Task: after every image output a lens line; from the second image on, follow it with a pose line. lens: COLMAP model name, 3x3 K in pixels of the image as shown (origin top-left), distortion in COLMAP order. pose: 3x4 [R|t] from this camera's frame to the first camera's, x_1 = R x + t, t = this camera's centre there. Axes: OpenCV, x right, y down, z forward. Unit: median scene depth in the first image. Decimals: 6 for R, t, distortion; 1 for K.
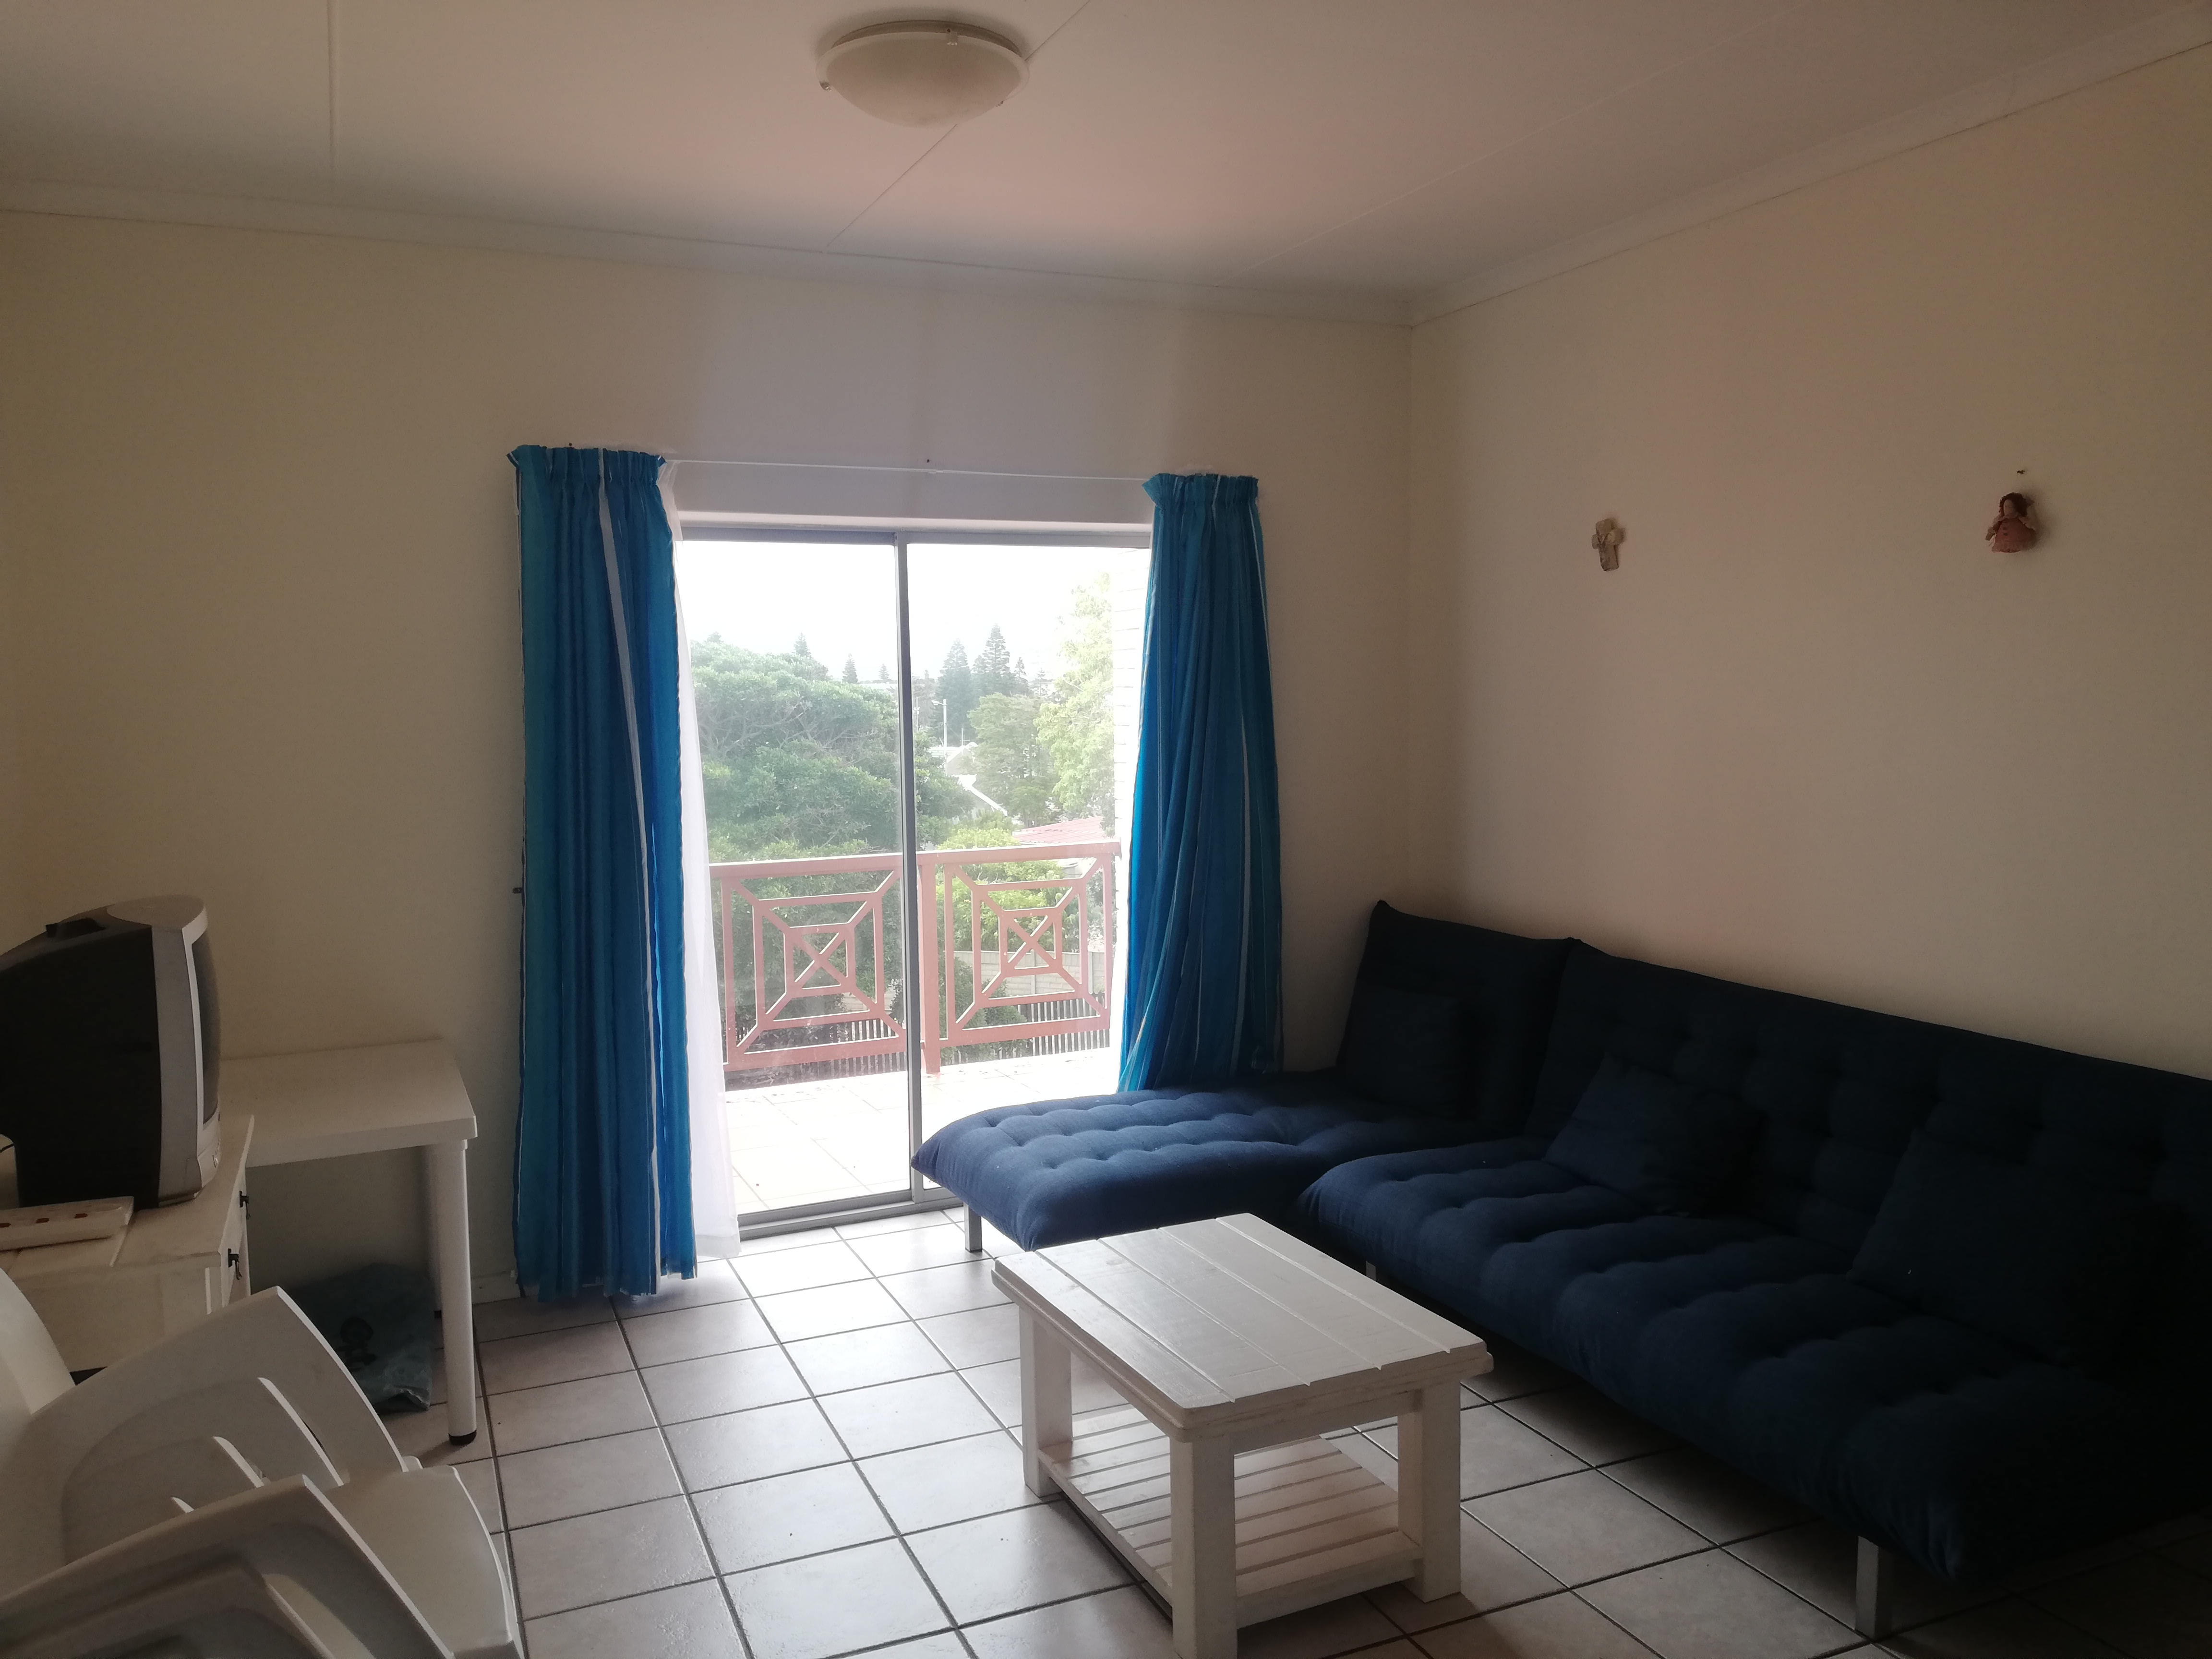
lens RADIAL K [[1672.7, 0, 1106.0], [0, 1672.7, 829.5], [0, 0, 1]] dist [0.077440, -0.108541]
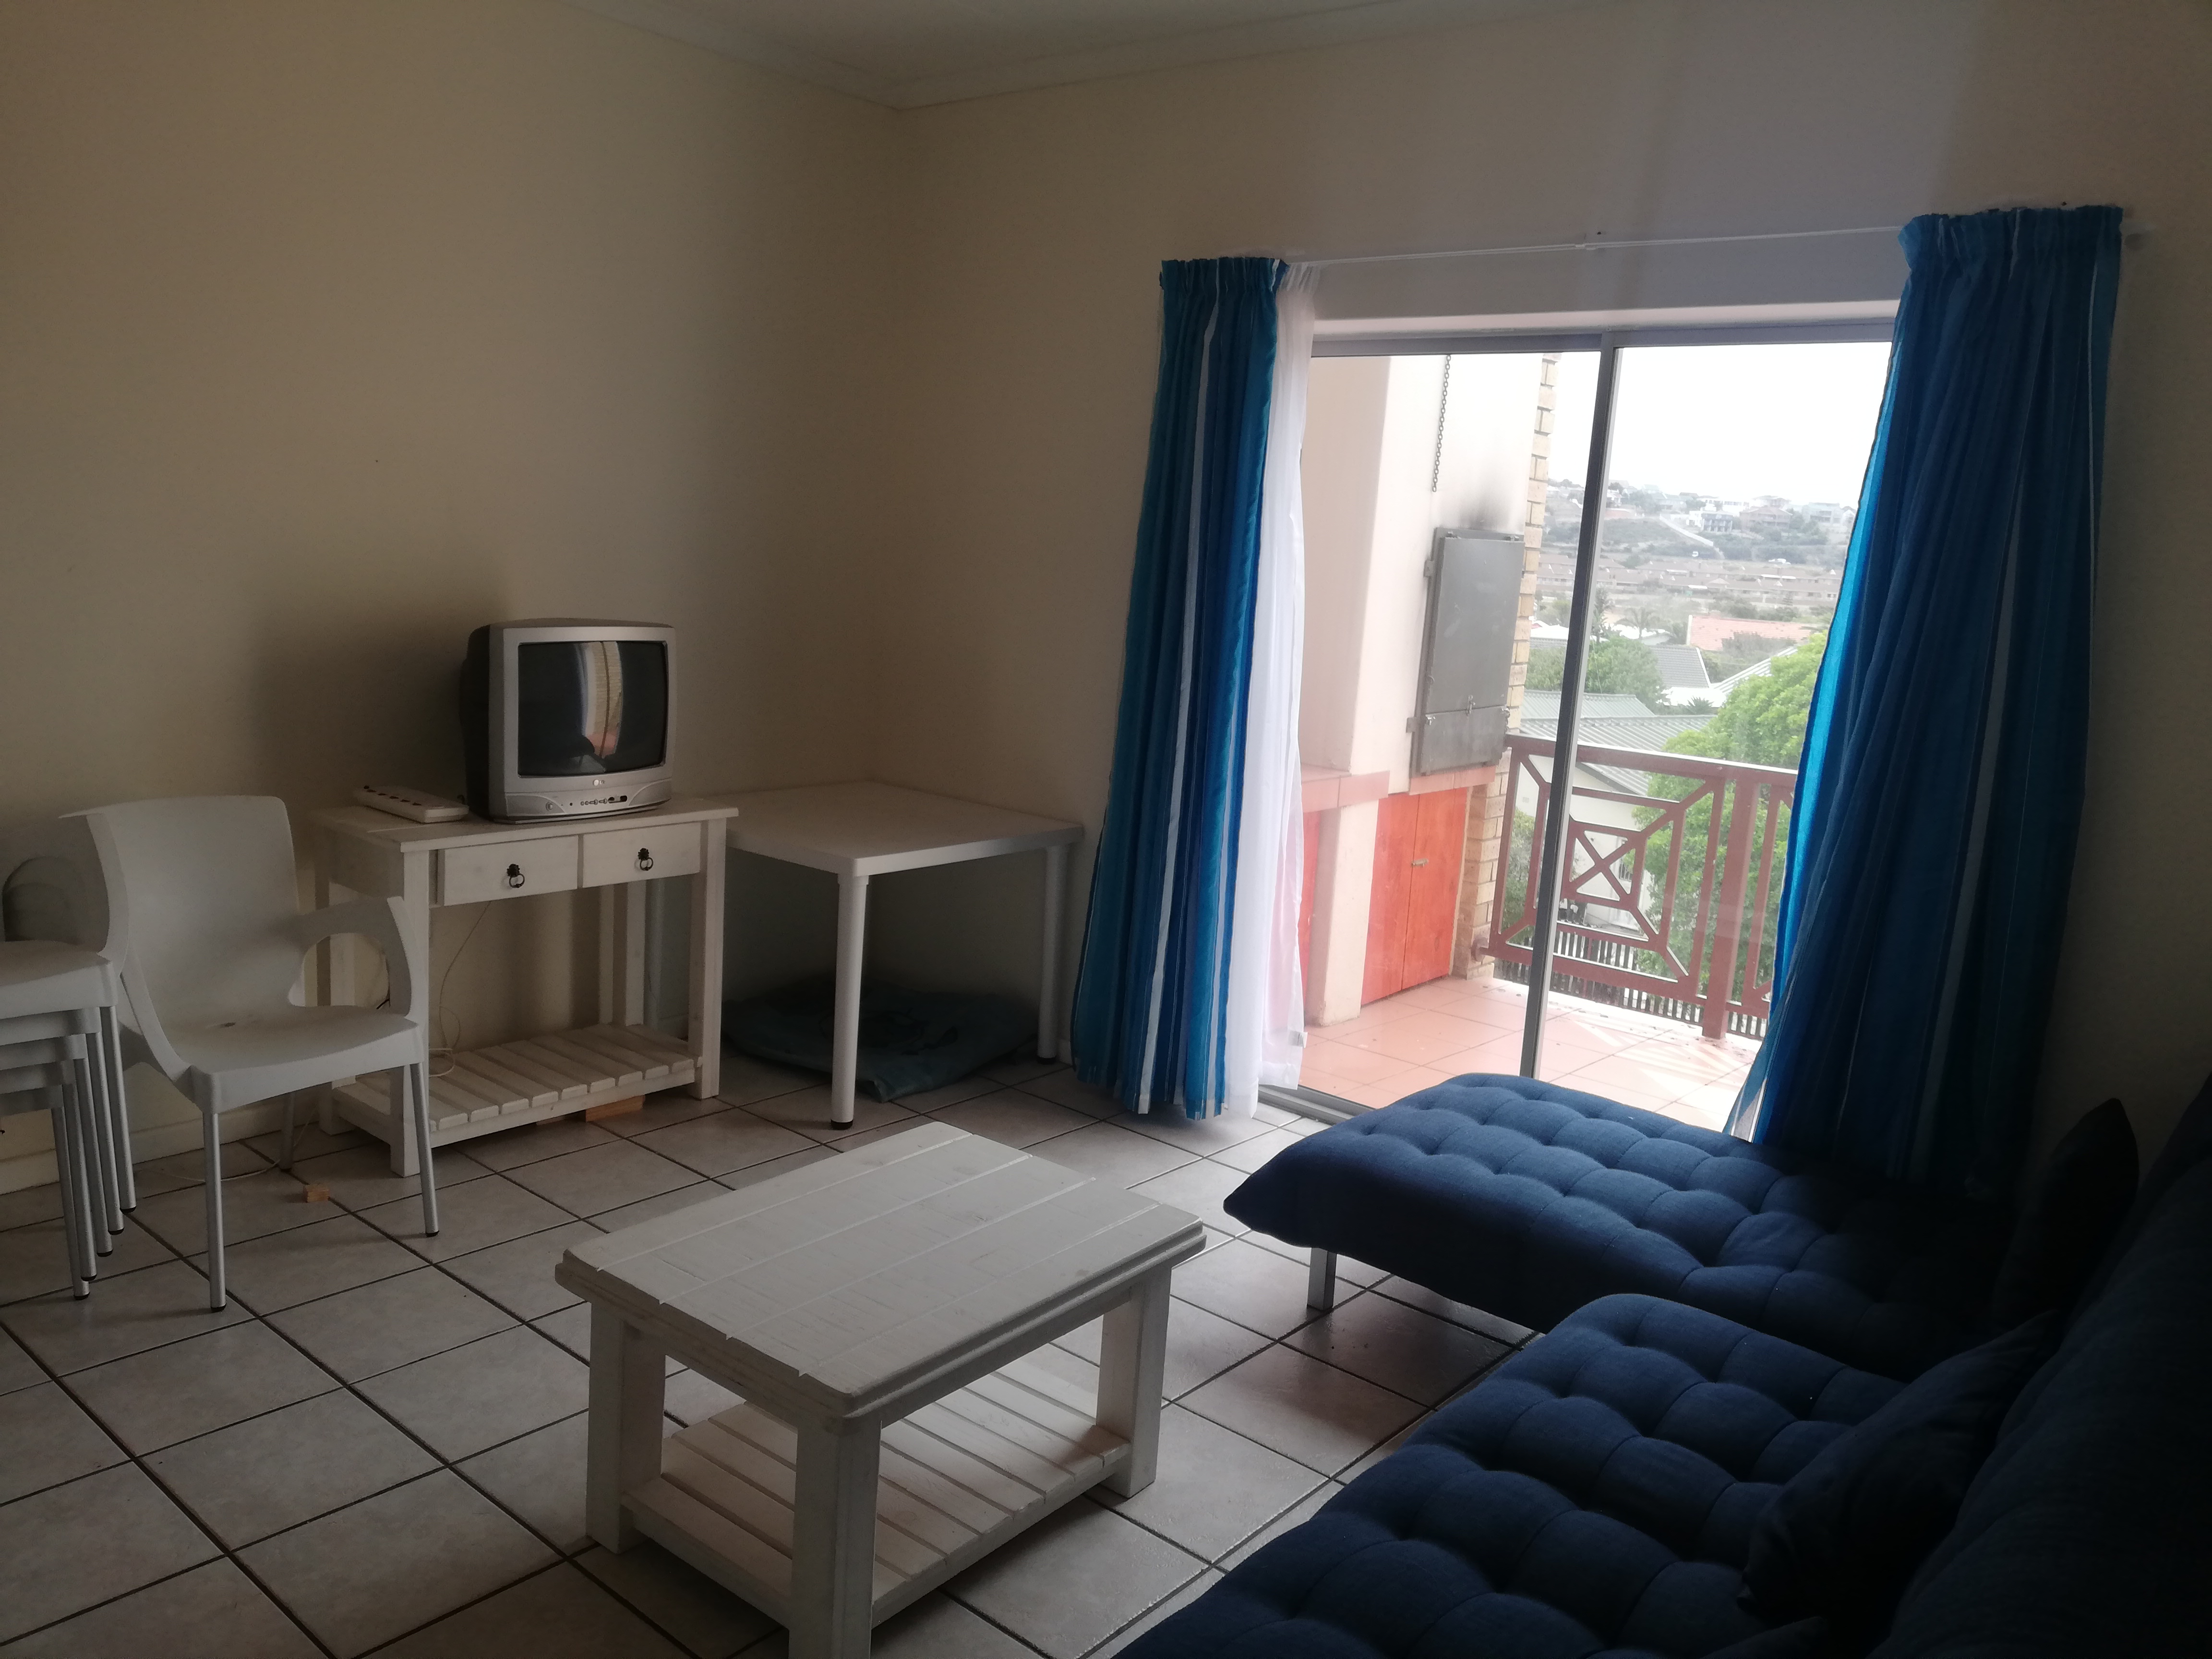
lens RADIAL K [[1693.8, 0, 1106.0], [0, 1693.8, 829.5], [0, 0, 1]] dist [0.082326, 0.001275]
pose [[0.459199, 0.217750, -0.861232, 0.507278], [-0.138381, 0.975191, 0.172779, -0.058054], [0.877489, 0.039838, 0.477939, 0.425566]]
